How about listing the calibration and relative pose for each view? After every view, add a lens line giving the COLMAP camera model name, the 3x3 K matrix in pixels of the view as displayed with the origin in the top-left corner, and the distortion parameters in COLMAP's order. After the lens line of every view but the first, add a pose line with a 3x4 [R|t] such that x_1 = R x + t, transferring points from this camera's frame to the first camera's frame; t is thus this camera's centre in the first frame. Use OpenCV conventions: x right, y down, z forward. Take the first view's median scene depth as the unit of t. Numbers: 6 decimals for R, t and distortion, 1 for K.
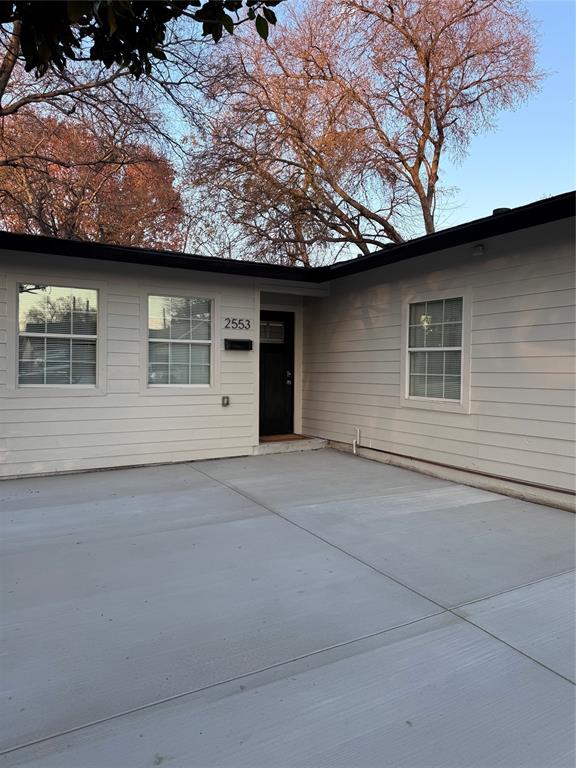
lens RADIAL K [[533.5, 0, 288.0], [0, 533.5, 384.0], [0, 0, 1]] dist [0.097628, 0.000133]
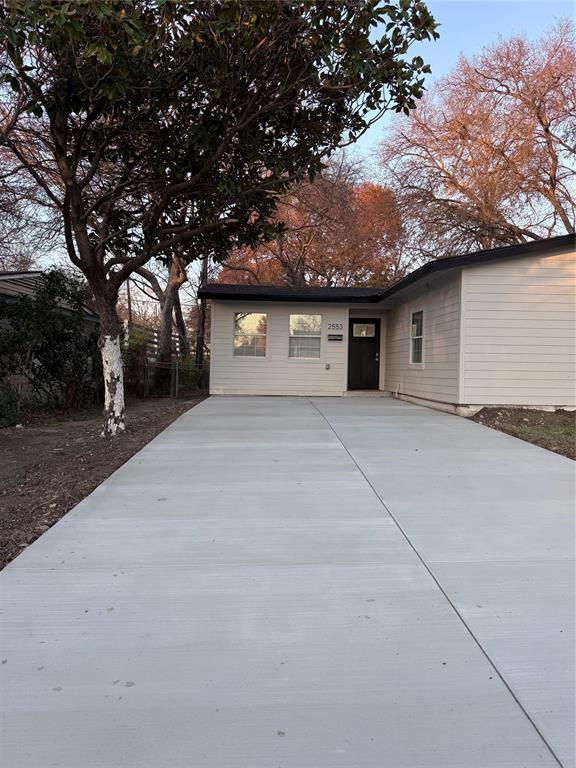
lens RADIAL K [[533.5, 0, 288.0], [0, 533.5, 384.0], [0, 0, 1]] dist [0.097628, 0.000133]
pose [[0.890128, 0.021106, -0.455221, 0.623769], [-0.020476, 0.999770, 0.006315, 0.082891], [0.455250, 0.003700, 0.890356, -0.769004]]
